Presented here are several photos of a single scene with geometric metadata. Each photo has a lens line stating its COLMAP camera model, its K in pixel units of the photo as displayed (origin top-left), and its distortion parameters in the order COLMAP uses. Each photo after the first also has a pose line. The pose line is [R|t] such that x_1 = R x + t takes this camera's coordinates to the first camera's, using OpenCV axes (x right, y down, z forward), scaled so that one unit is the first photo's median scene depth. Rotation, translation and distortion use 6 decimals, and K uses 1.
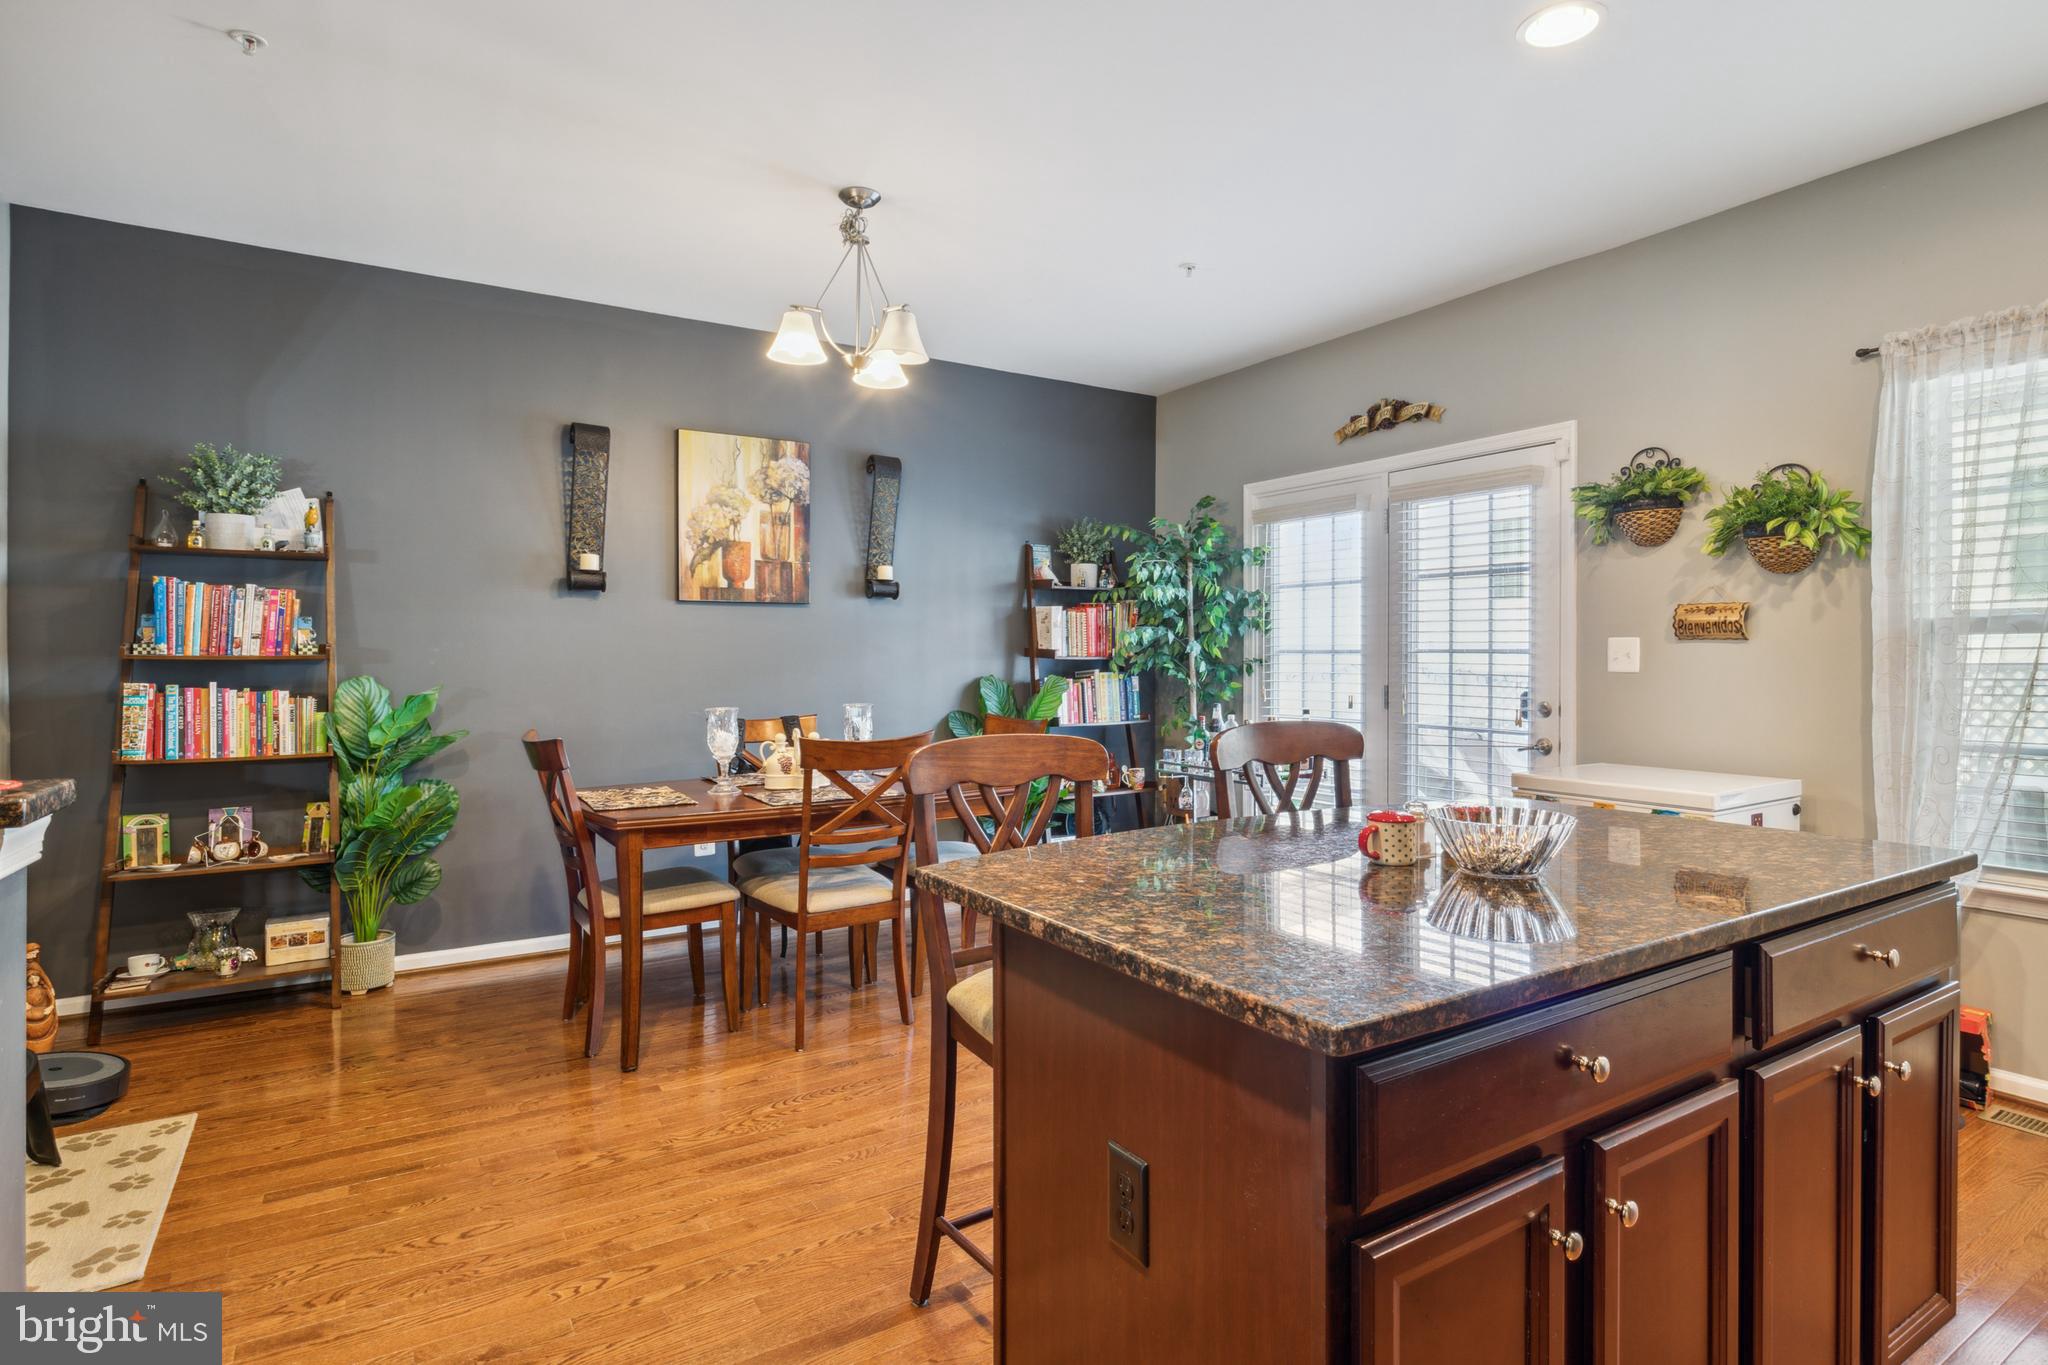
lens RADIAL K [[1049.1, 0, 1031.7], [0, 1049.1, 665.6], [0, 0, 1]] dist [-0.007228, -0.000775]
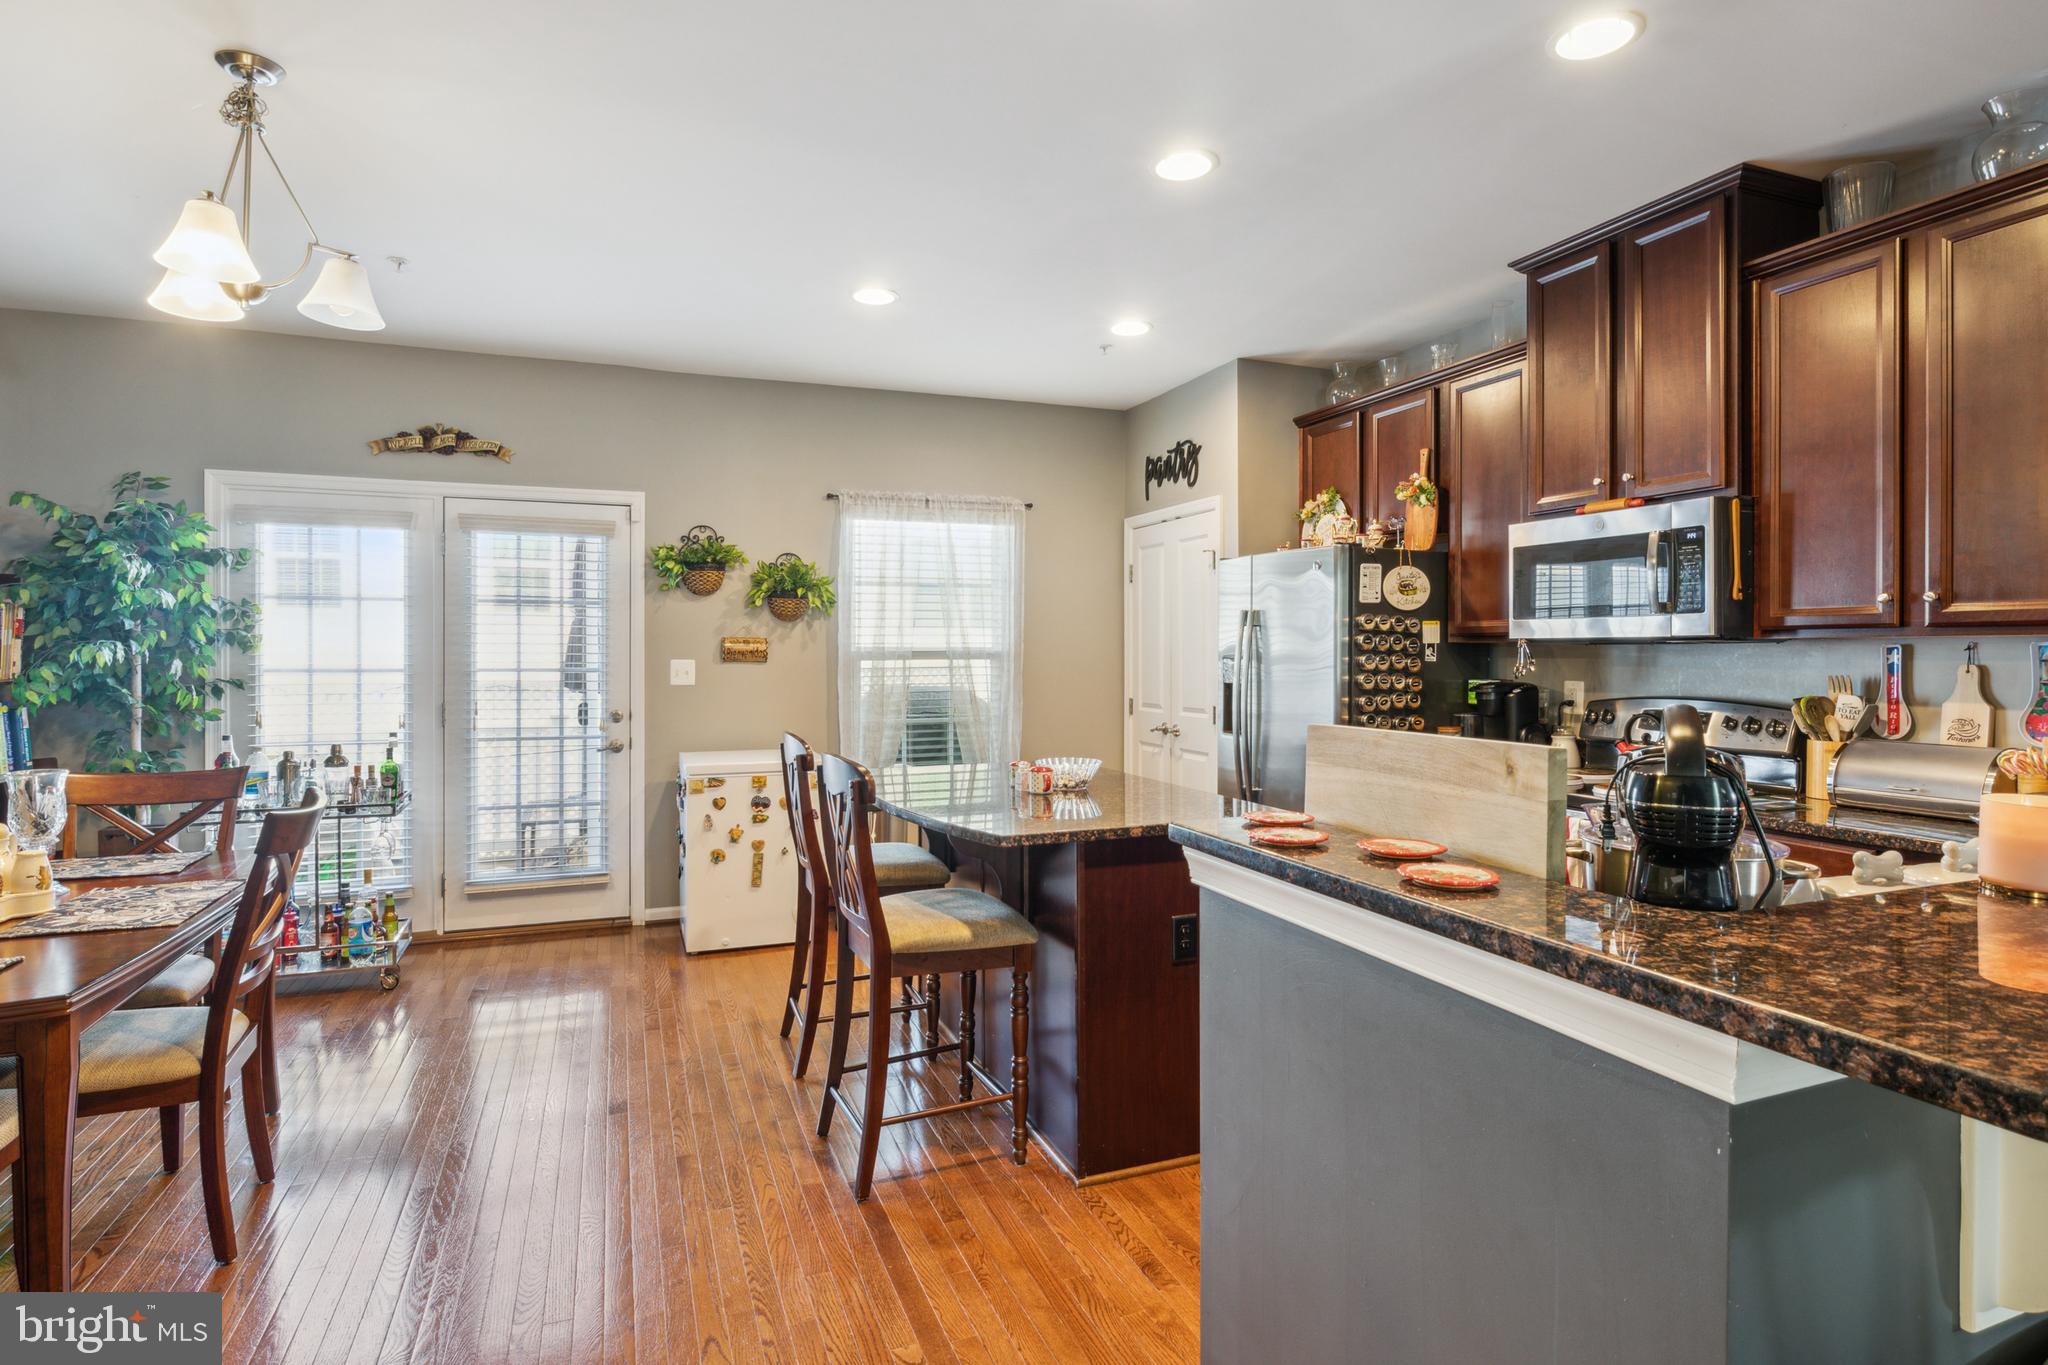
lens RADIAL K [[1049.1, 0, 1031.0], [0, 1049.1, 669.0], [0, 0, 1]] dist [-0.007228, -0.000775]
pose [[0.178694, -0.019092, 0.983719, -0.697019], [0.008182, 0.999806, 0.017917, -0.035560], [-0.983871, 0.004847, 0.178816, 0.304112]]
